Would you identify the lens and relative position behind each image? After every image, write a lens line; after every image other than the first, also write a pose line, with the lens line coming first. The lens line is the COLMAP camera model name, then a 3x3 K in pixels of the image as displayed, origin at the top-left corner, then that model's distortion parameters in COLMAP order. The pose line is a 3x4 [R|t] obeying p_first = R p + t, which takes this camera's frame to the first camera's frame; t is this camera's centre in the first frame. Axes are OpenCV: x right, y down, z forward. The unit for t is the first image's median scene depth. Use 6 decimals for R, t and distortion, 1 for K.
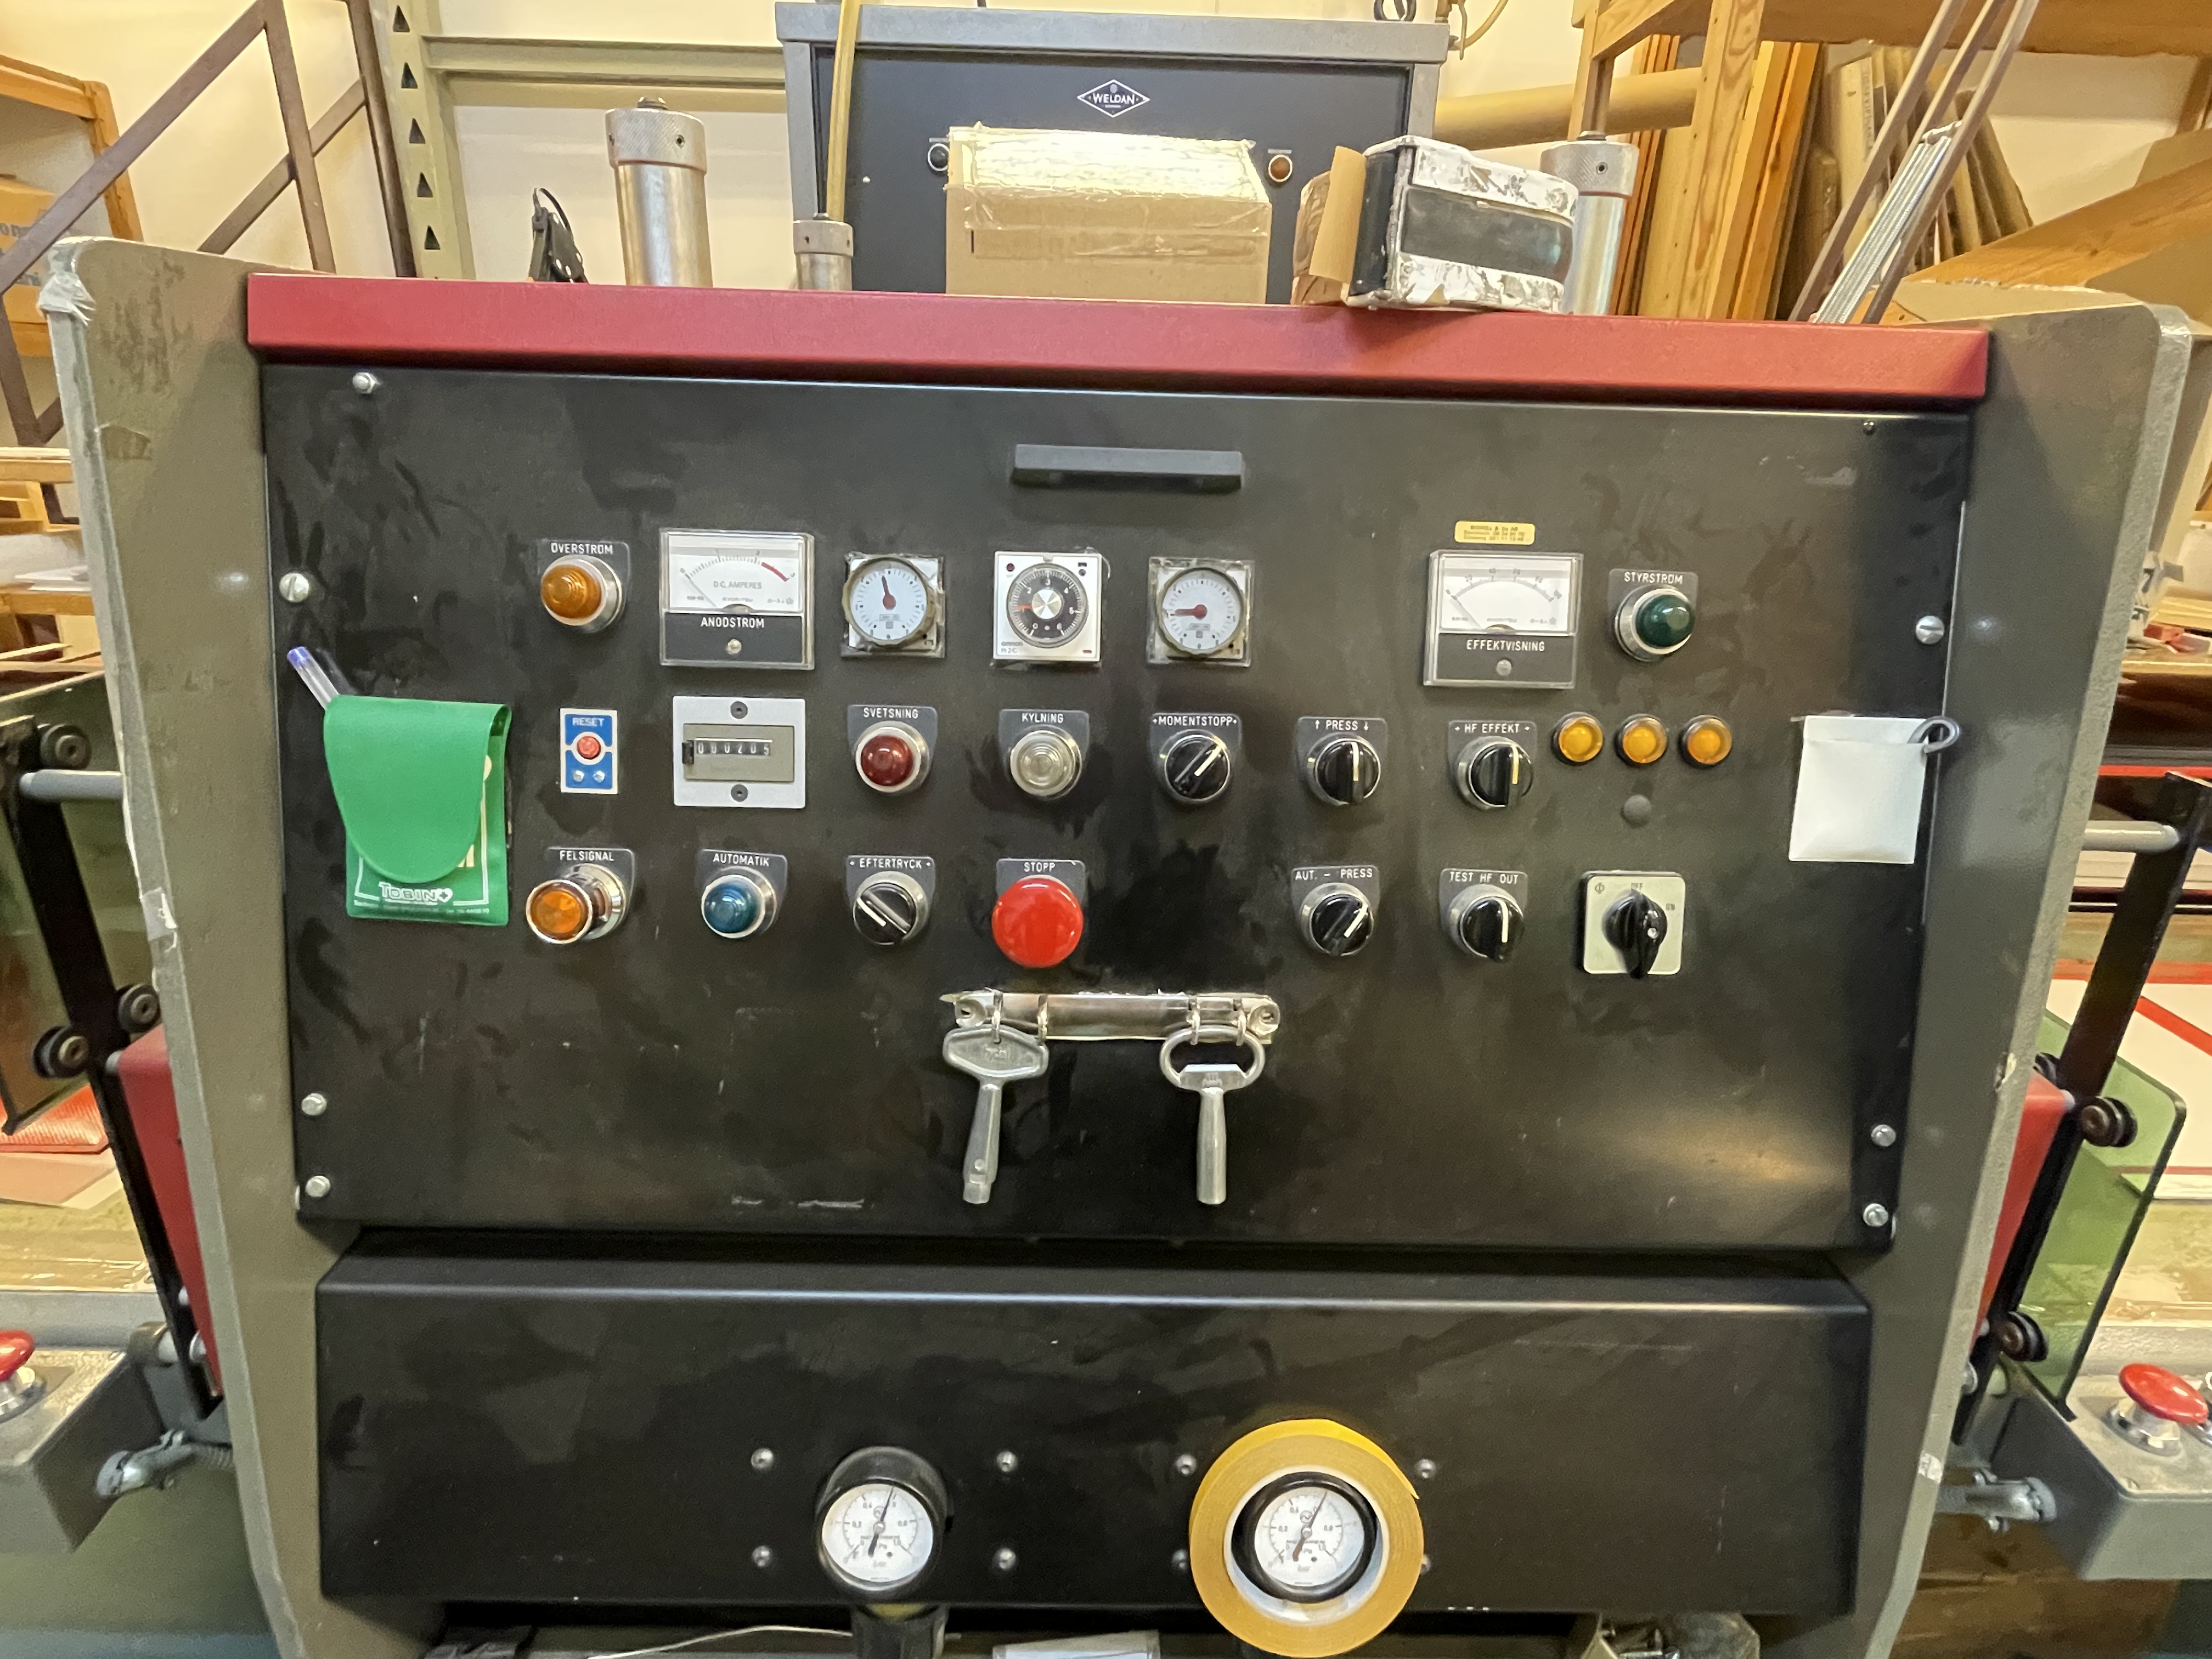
lens RADIAL K [[1143.5, 0, 1106.0], [0, 1143.5, 829.5], [0, 0, 1]] dist [-0.002166, -0.001066]
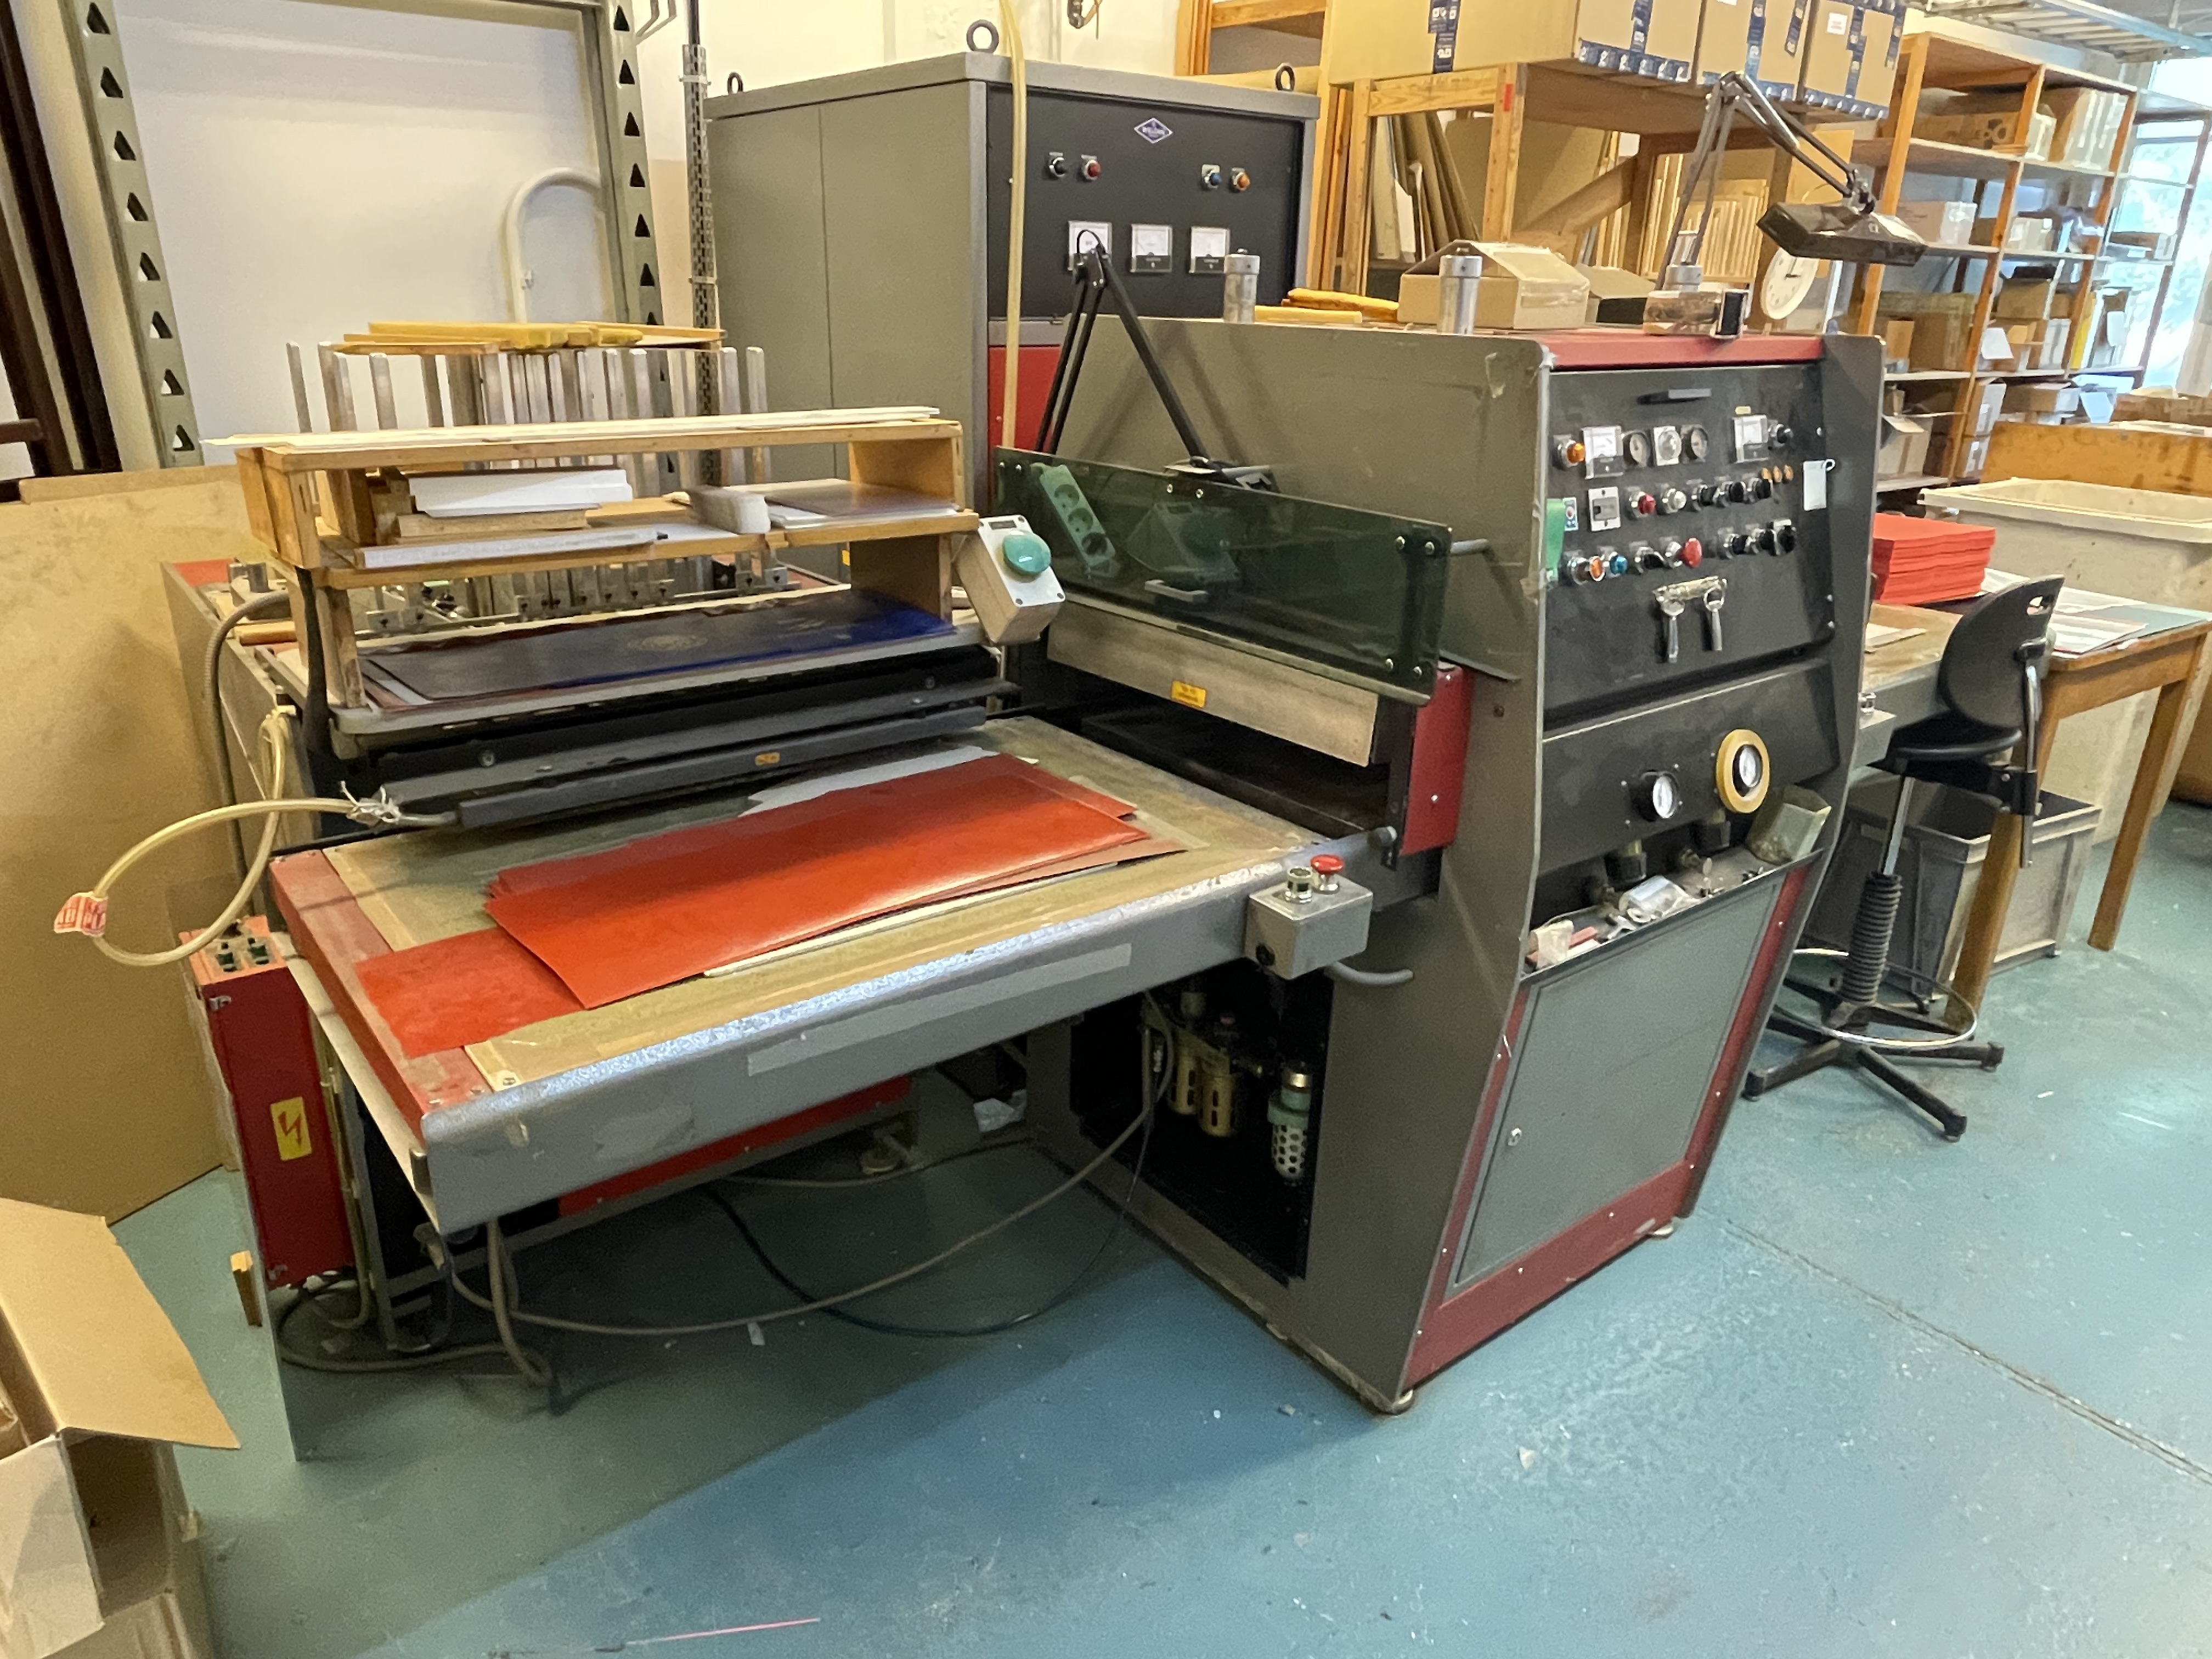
lens RADIAL K [[1438.1, 0, 1106.0], [0, 1438.1, 829.5], [0, 0, 1]] dist [-0.003300, 0.002668]
pose [[0.793206, -0.227278, 0.564951, -3.352373], [0.215798, 0.972444, 0.088226, 0.116388], [-0.569435, 0.051934, 0.820394, -1.081590]]
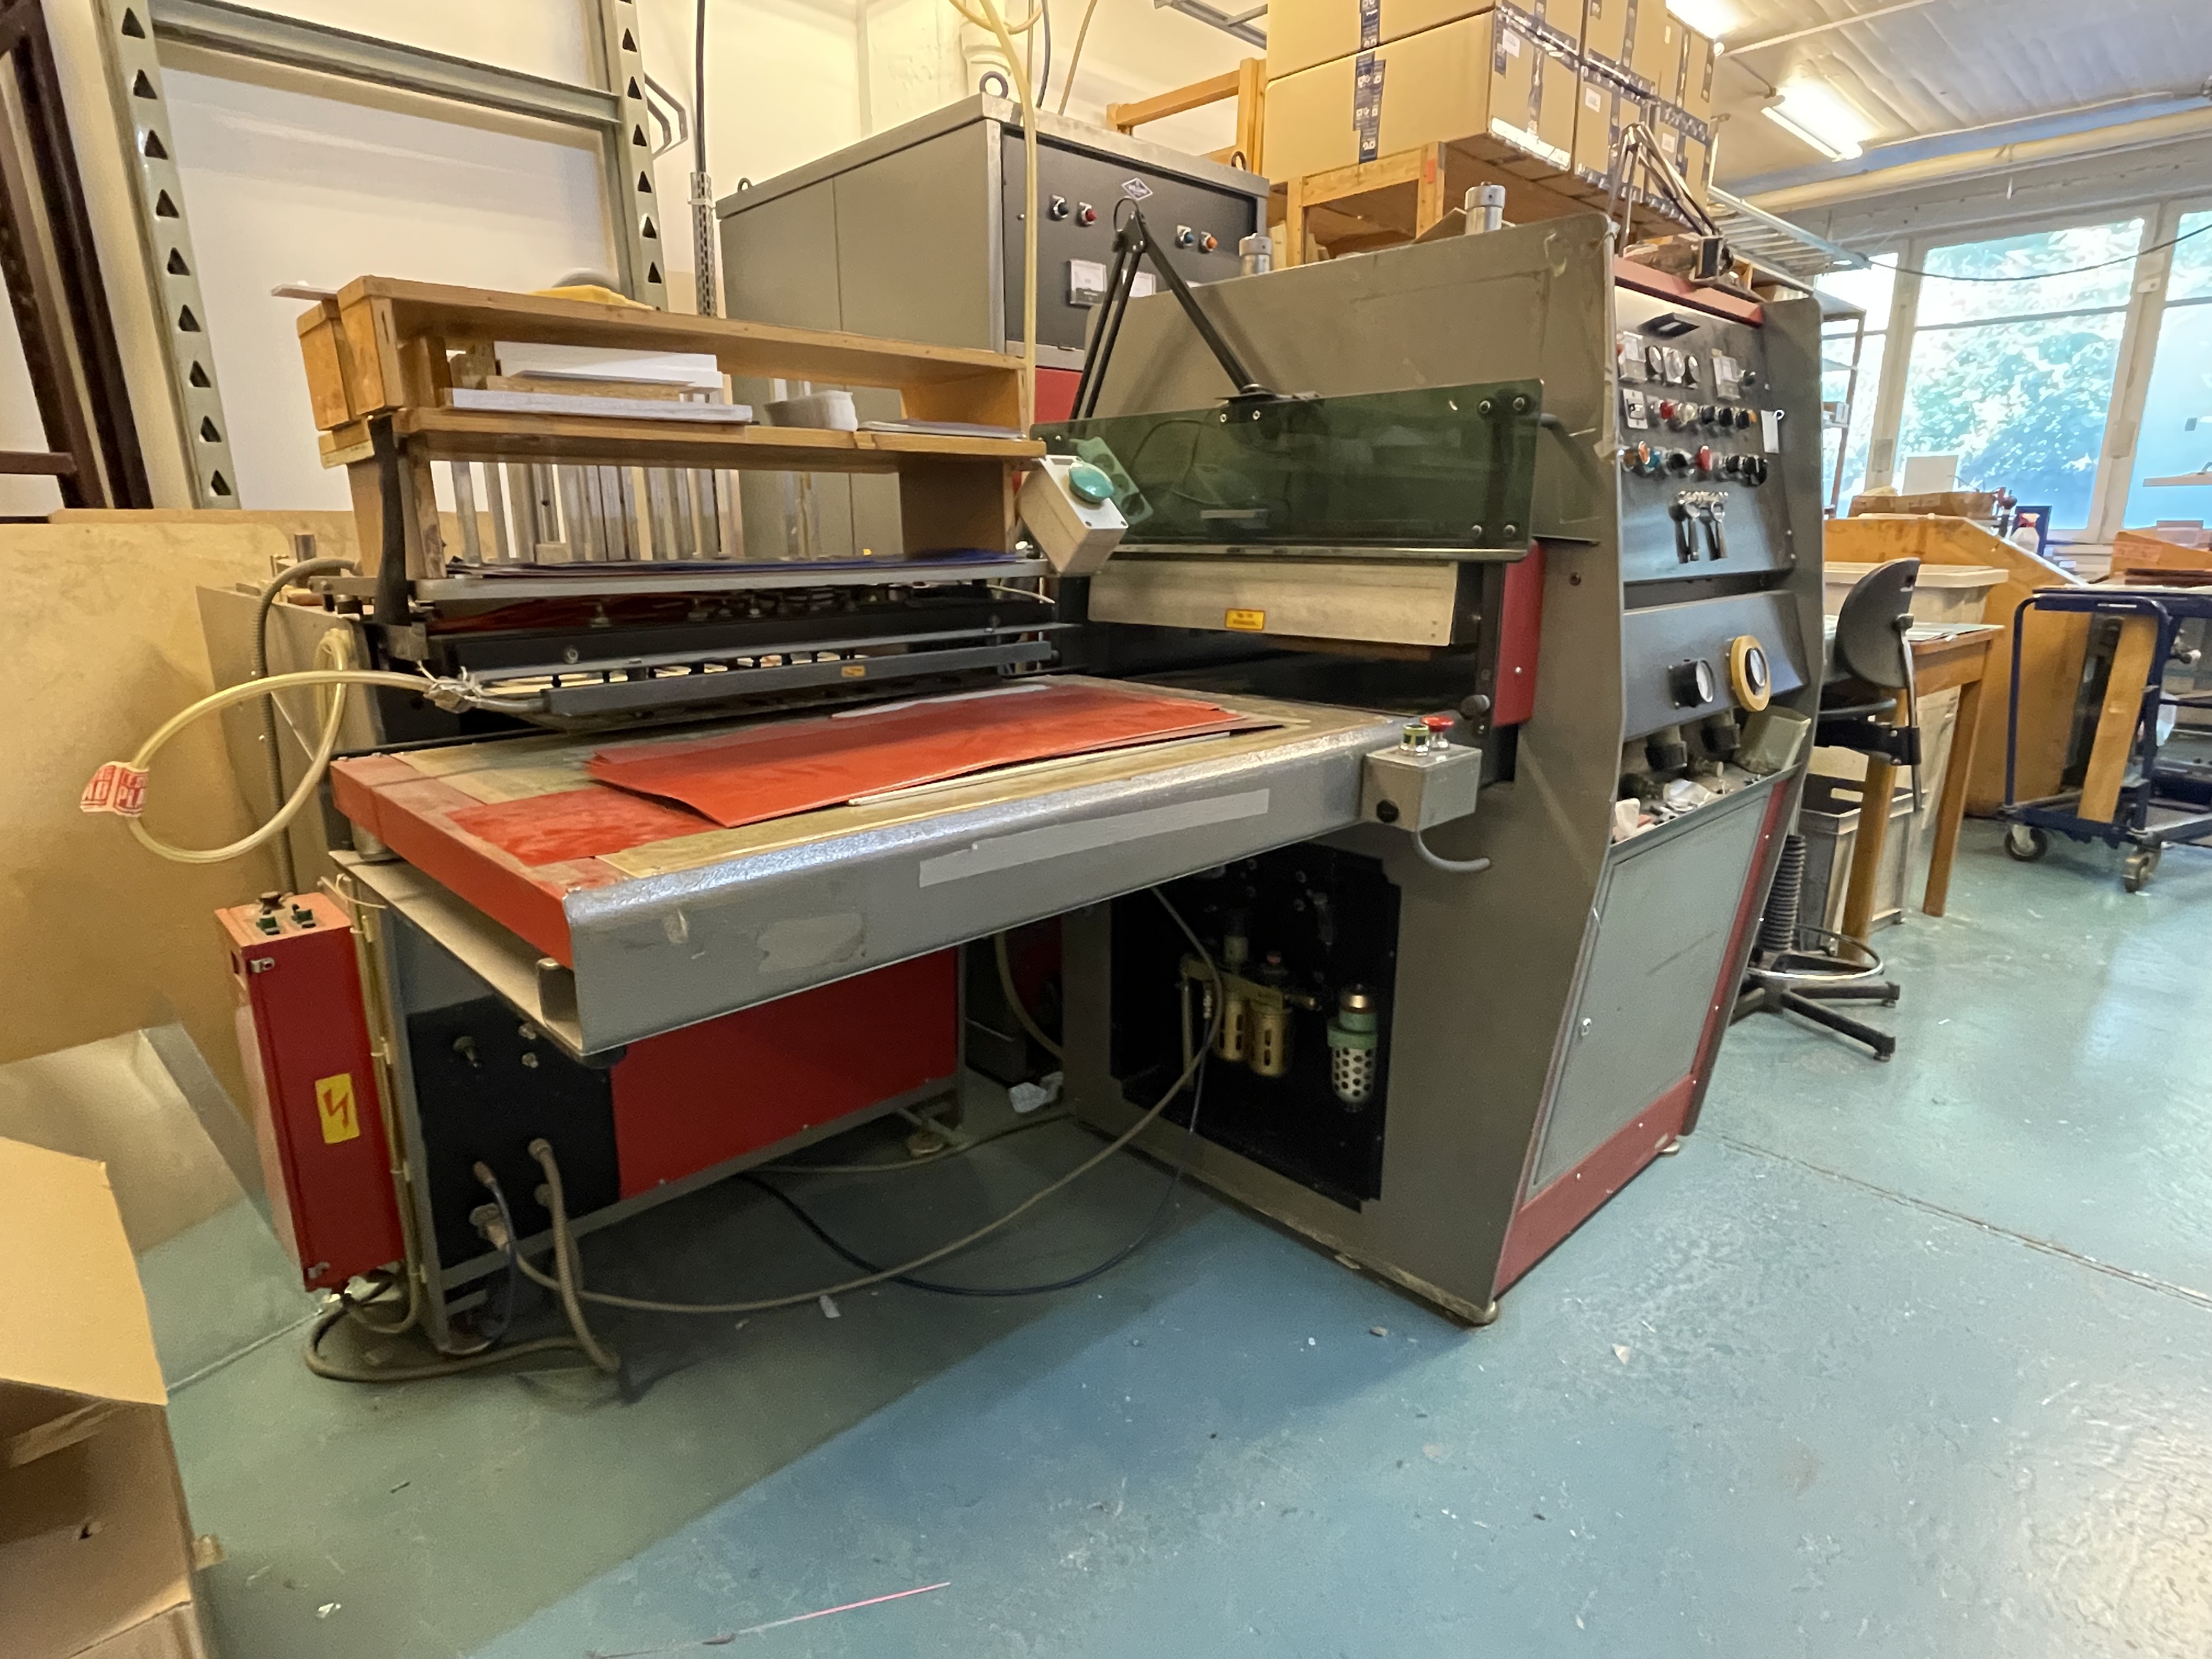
lens RADIAL K [[1182.1, 0, 1106.0], [0, 1182.1, 829.5], [0, 0, 1]] dist [0.001411, -0.002353]
pose [[0.726845, -0.202156, 0.656376, -3.498443], [0.265863, 0.964008, 0.002497, 0.598691], [-0.633256, 0.172691, 0.754430, -0.237171]]
